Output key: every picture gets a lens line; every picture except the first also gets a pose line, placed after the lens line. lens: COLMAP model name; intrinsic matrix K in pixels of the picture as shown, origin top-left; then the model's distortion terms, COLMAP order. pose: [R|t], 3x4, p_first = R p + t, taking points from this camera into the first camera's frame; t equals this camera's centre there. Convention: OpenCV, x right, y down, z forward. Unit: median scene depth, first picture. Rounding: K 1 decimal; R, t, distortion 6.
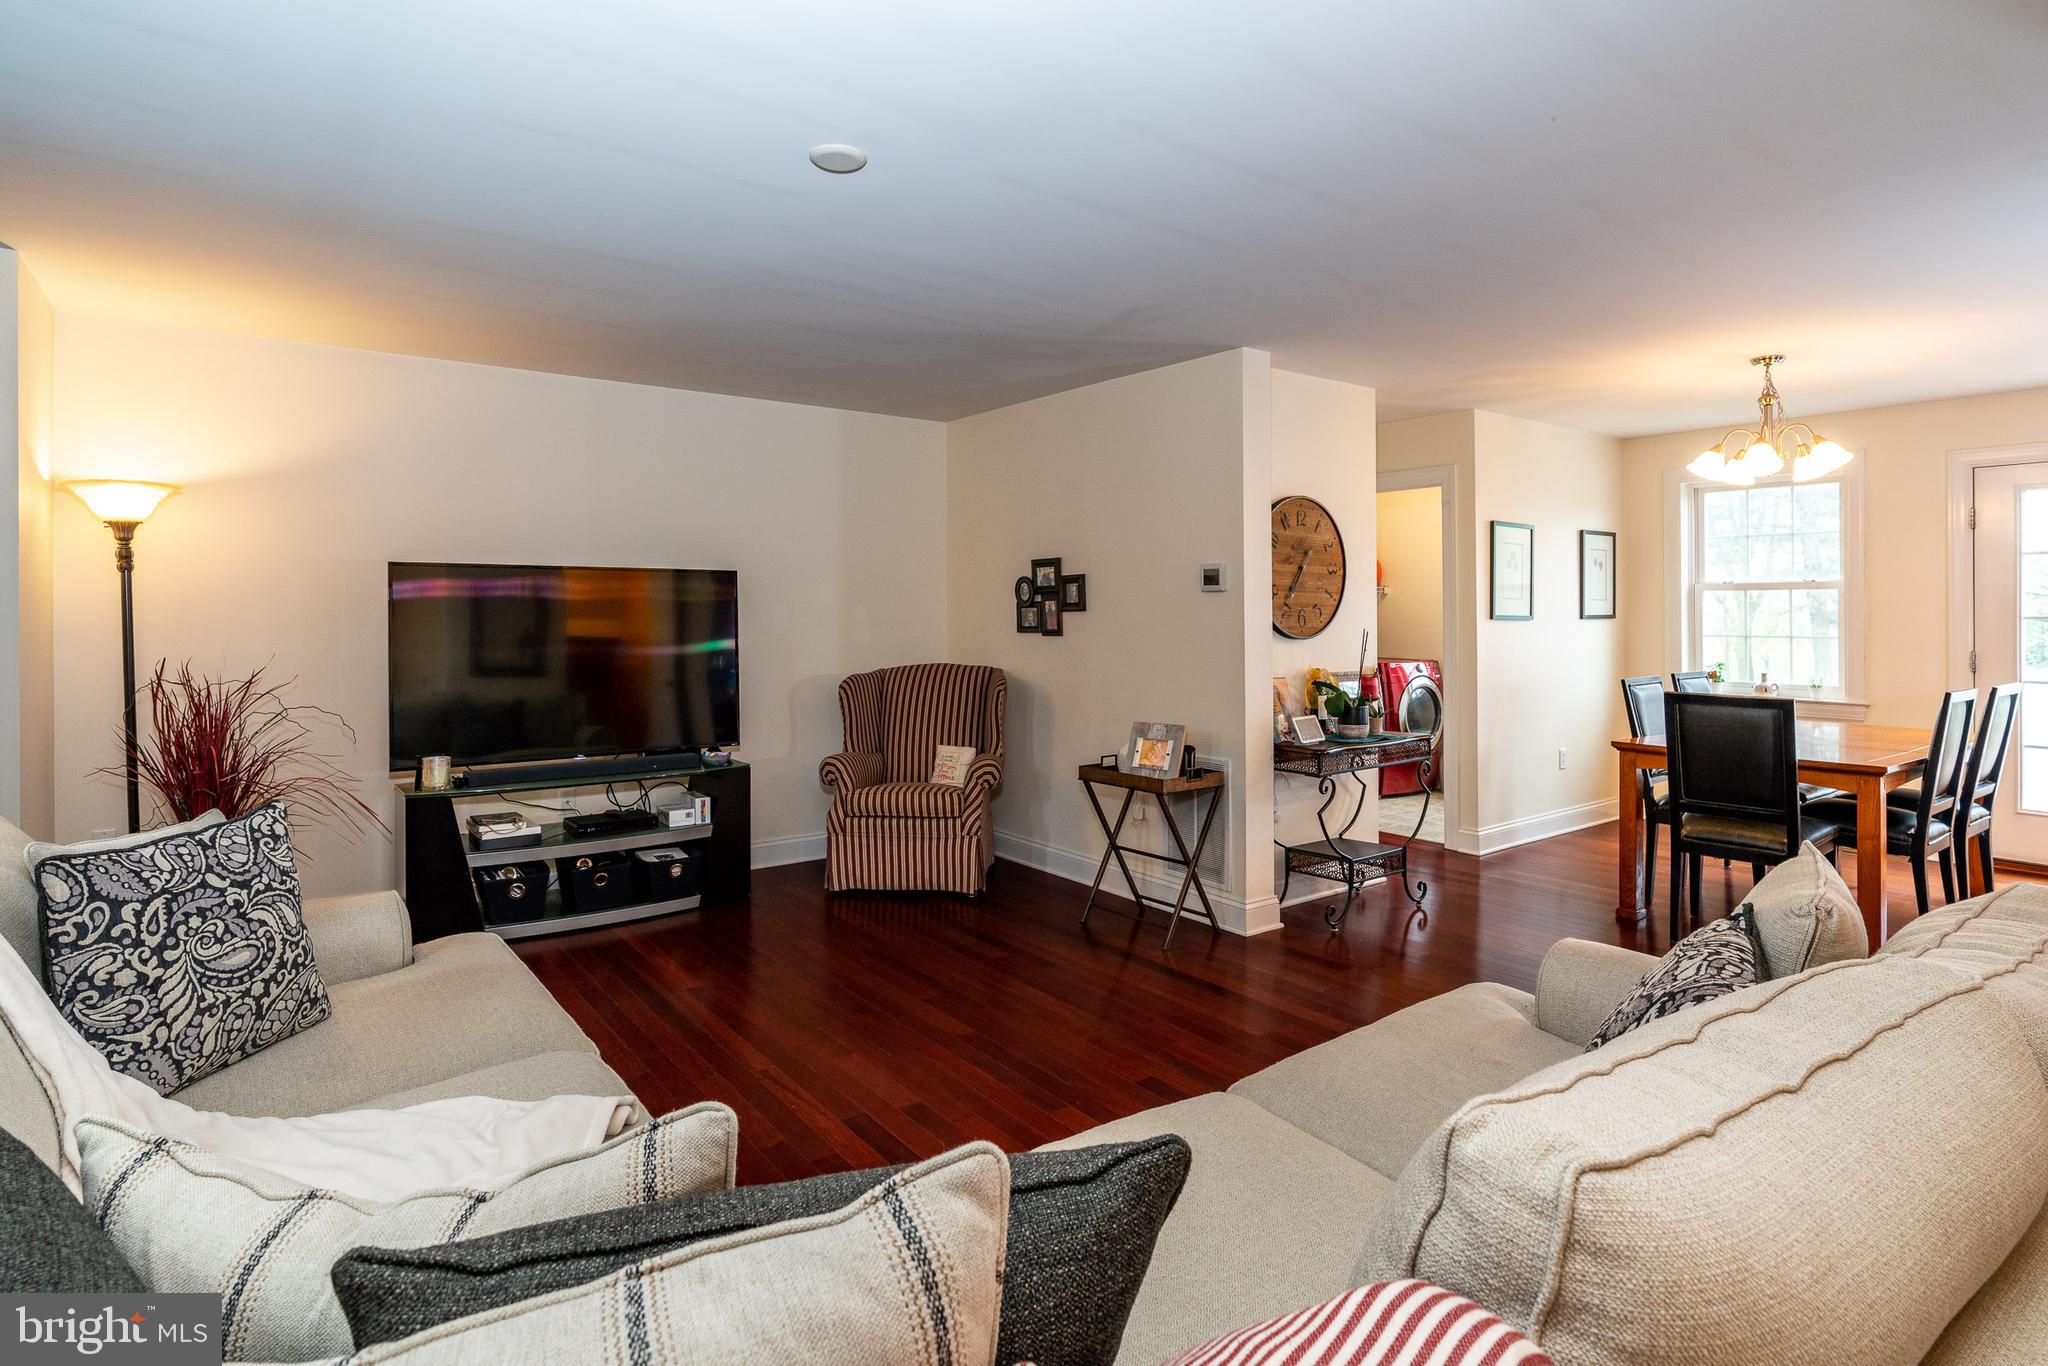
lens RADIAL K [[1064.6, 0, 1027.7], [0, 1064.6, 605.6], [0, 0, 1]] dist [-0.000067, 0.000994]
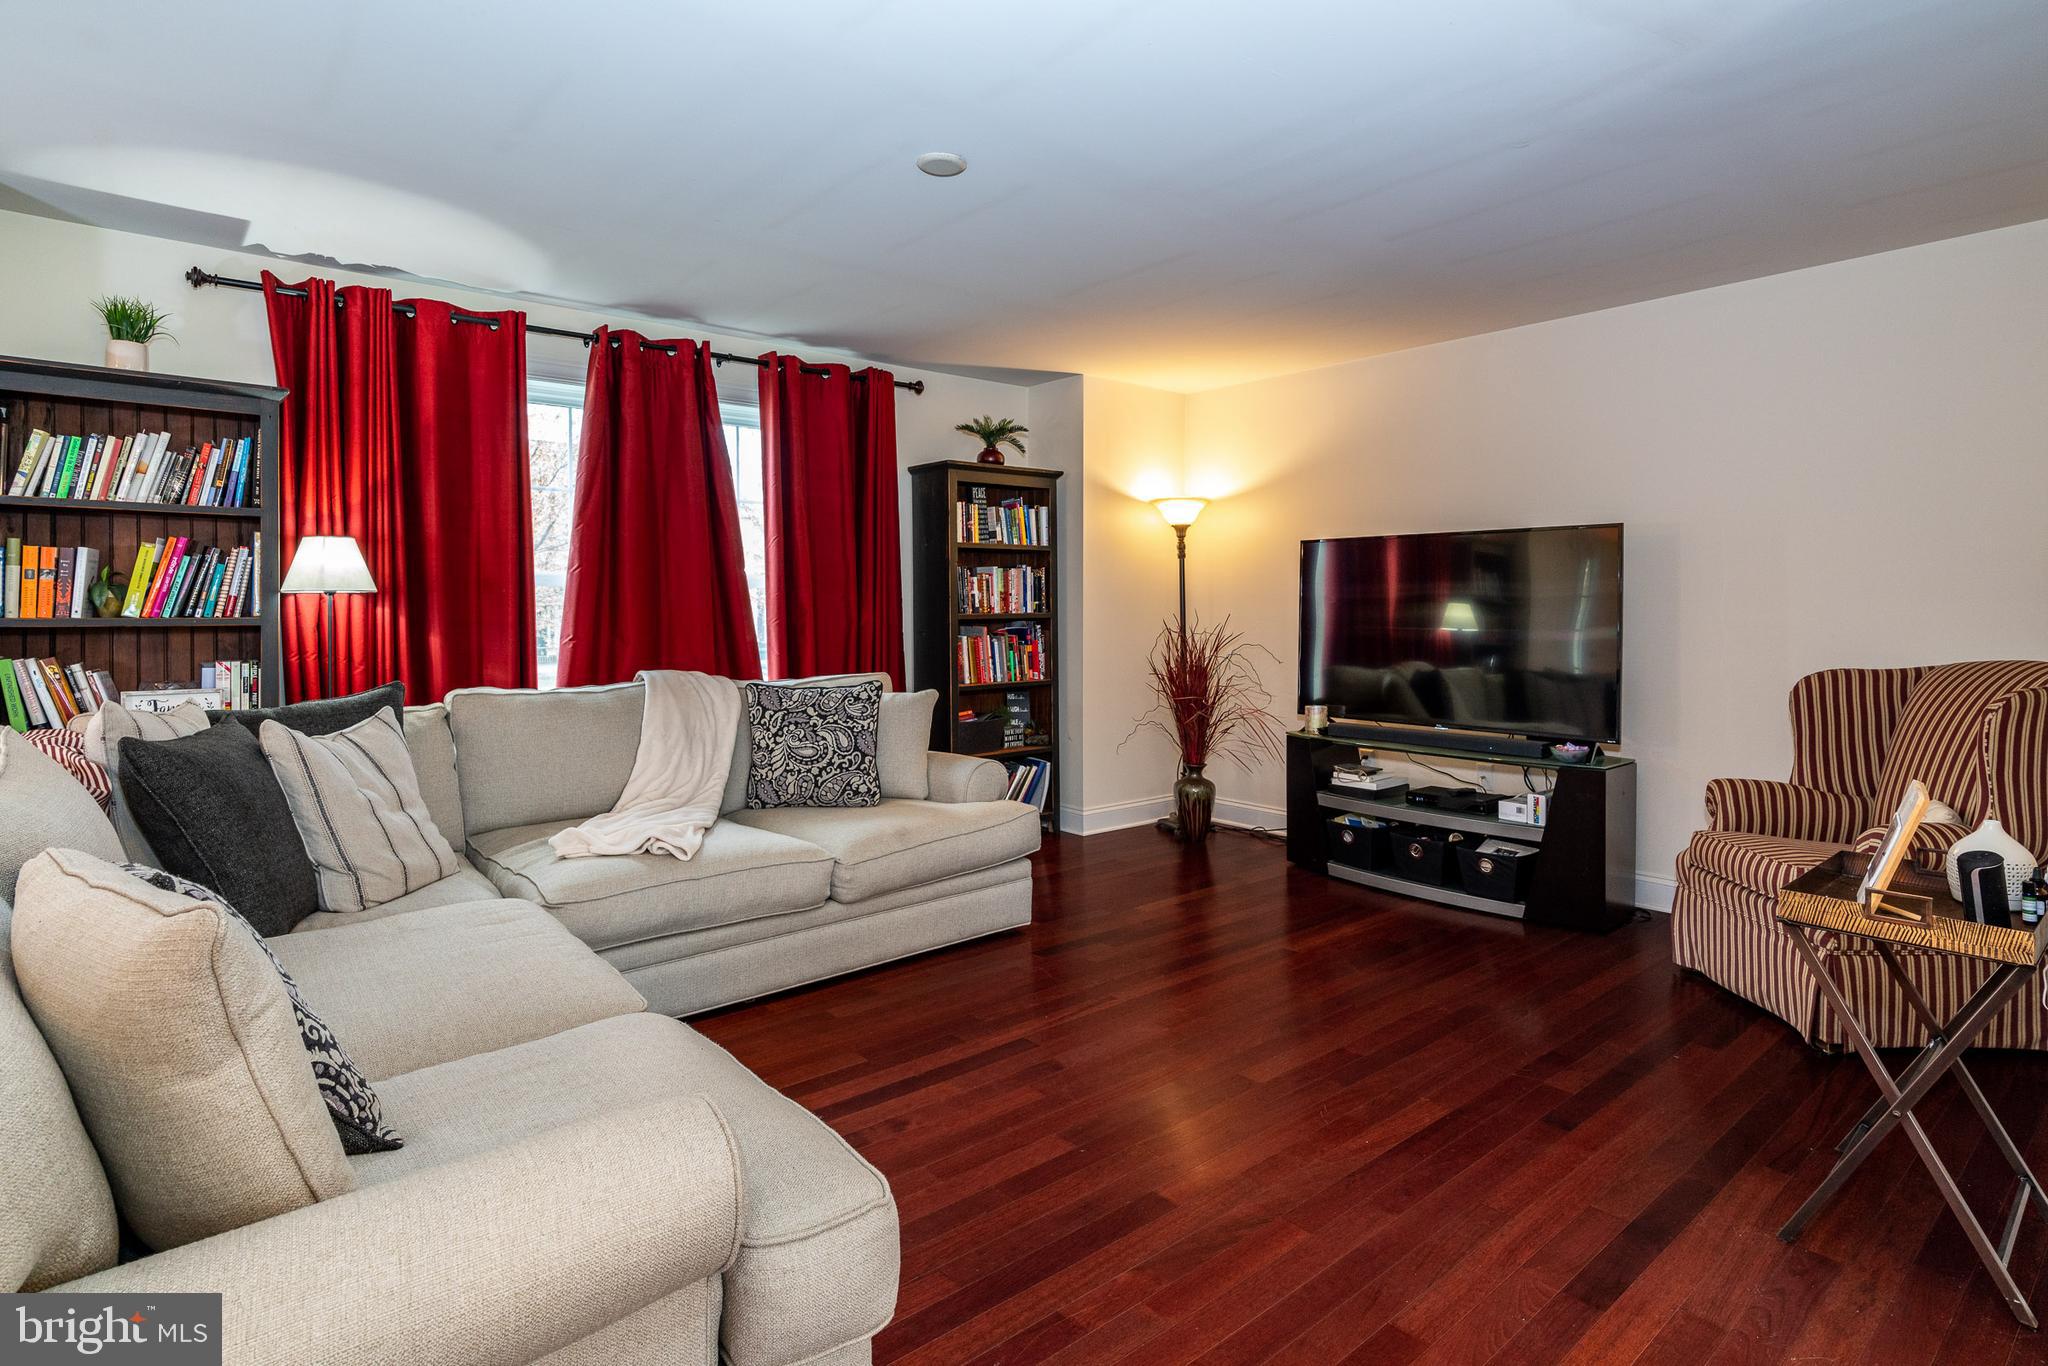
lens RADIAL K [[1045.9, 0, 1013.3], [0, 1045.9, 621.9], [0, 0, 1]] dist [-0.000940, 0.000524]
pose [[0.057560, 0.015022, -0.998229, 0.630296], [0.004608, 0.999872, 0.015312, 0.035195], [0.998331, -0.005481, 0.057483, 0.674069]]
